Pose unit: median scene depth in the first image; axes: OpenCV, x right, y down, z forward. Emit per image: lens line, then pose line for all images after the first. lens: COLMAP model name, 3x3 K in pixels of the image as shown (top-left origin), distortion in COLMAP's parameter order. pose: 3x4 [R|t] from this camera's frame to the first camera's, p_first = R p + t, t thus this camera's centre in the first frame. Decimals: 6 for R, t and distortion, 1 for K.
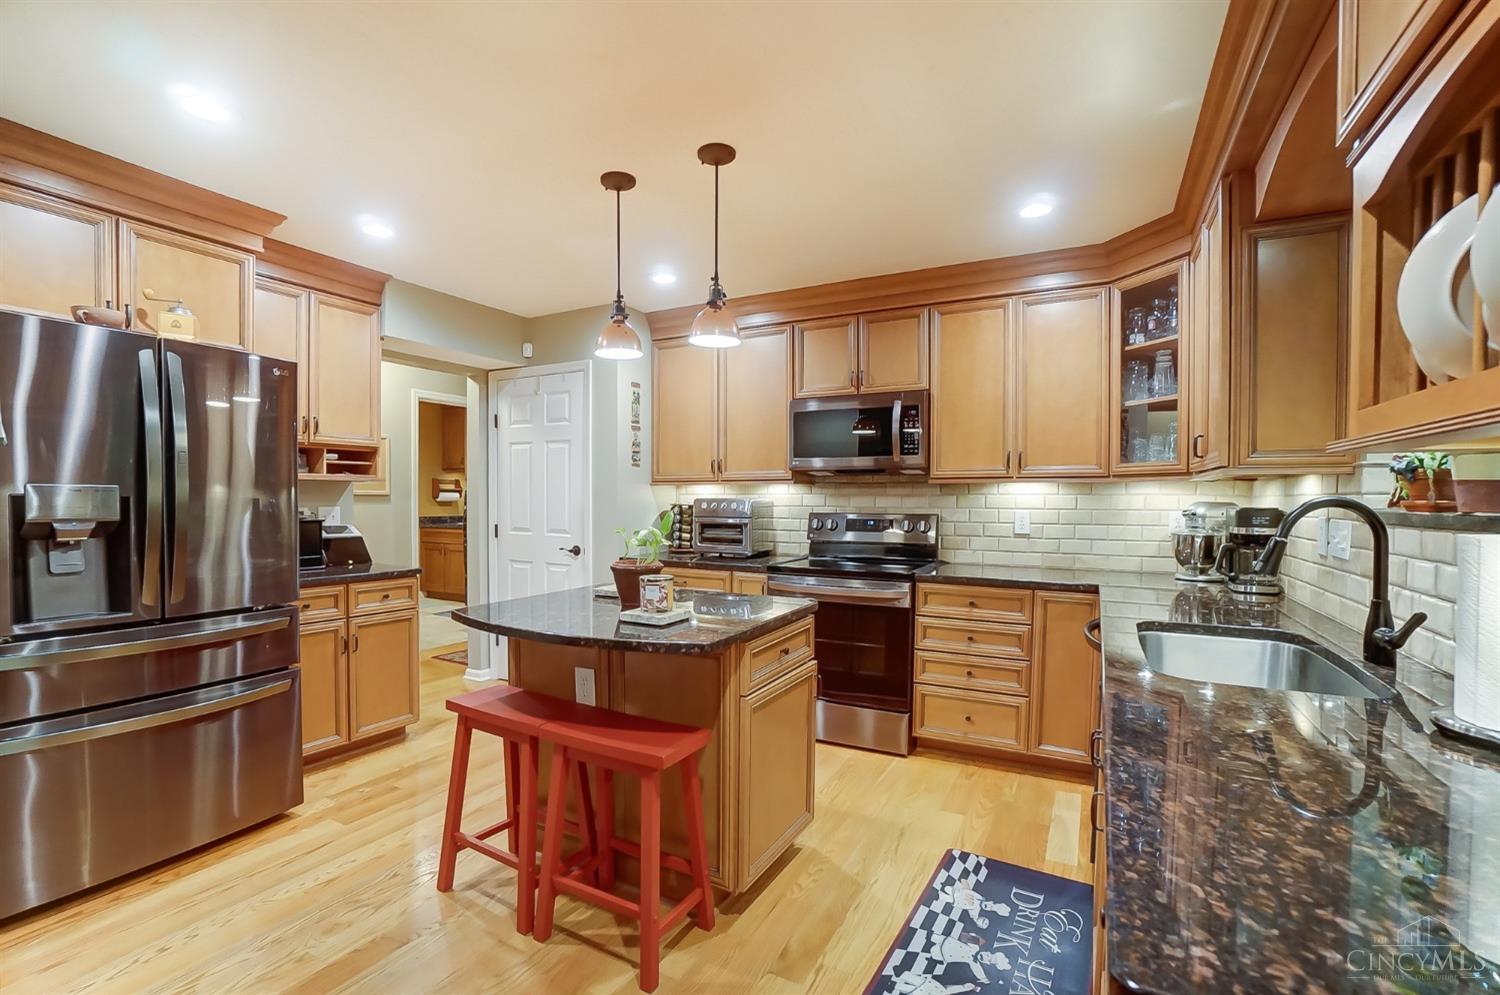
lens RADIAL K [[669.5, 0, 759.8], [0, 669.5, 508.3], [0, 0, 1]] dist [-0.001335, -0.000126]
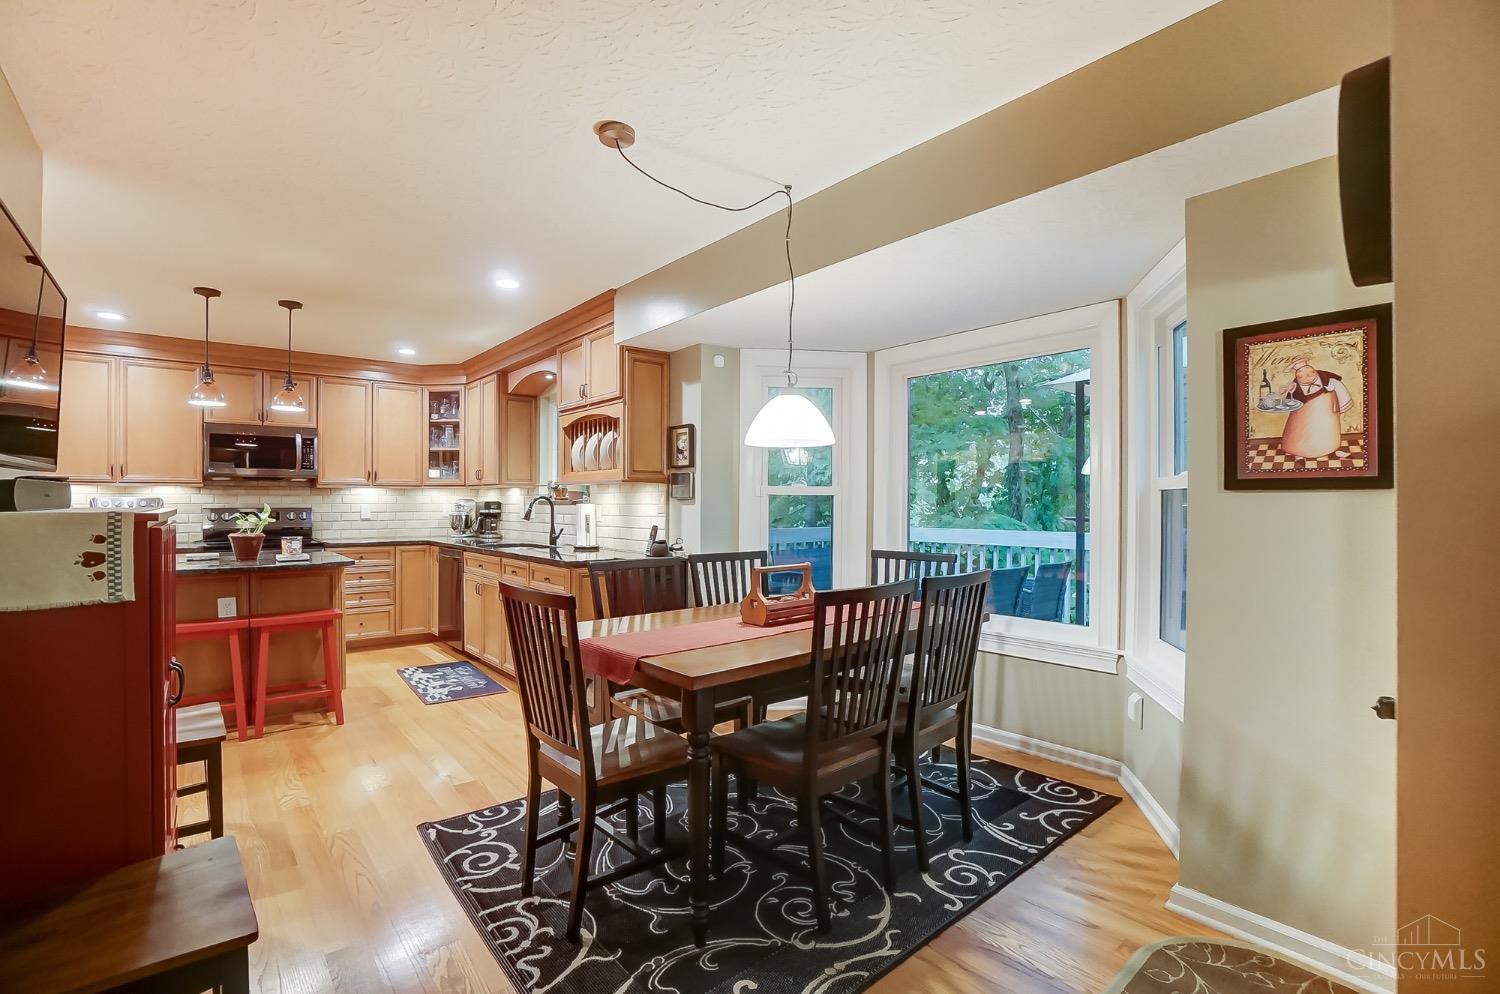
lens RADIAL K [[664.5, 0, 705.1], [0, 664.5, 499.9], [0, 0, 1]] dist [-0.001326, -0.000202]
pose [[0.413977, -0.004879, 0.910274, -0.893645], [0.013199, 0.999913, -0.000643, 0.004309], [-0.910192, 0.012281, 0.414005, -0.535196]]
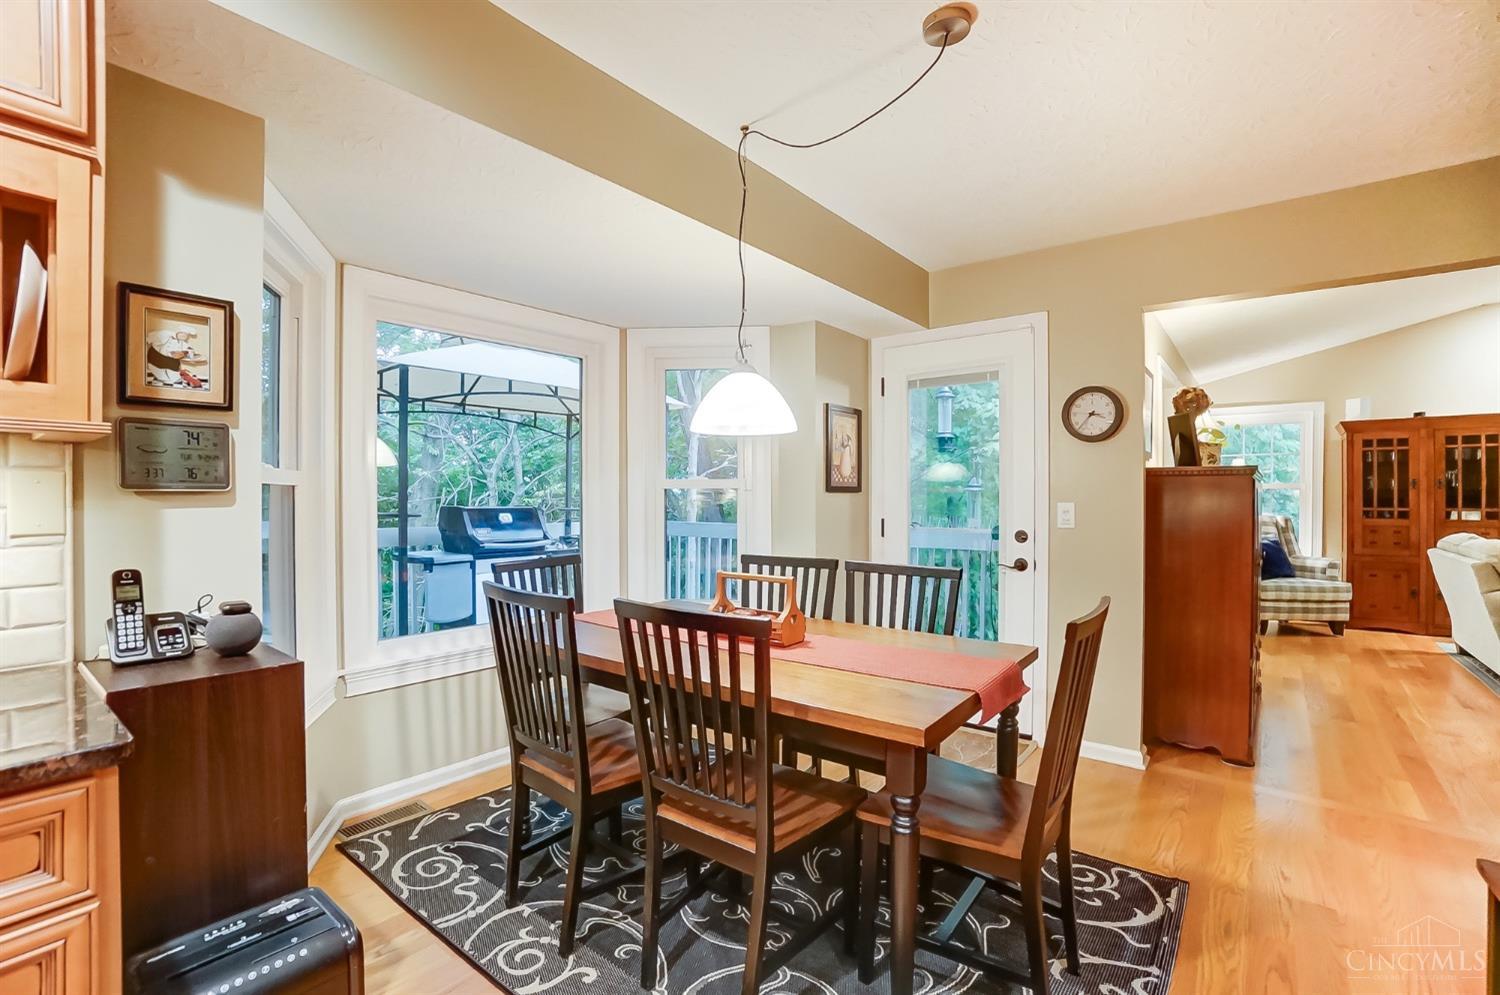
lens RADIAL K [[673.5, 0, 731.2], [0, 673.5, 495.1], [0, 0, 1]] dist [-0.062958, 0.023668]
pose [[-0.979237, -0.006548, 0.202613, -0.239580], [-0.004552, 0.999936, 0.010315, -0.003177], [-0.202668, 0.009179, -0.979204, 0.392182]]
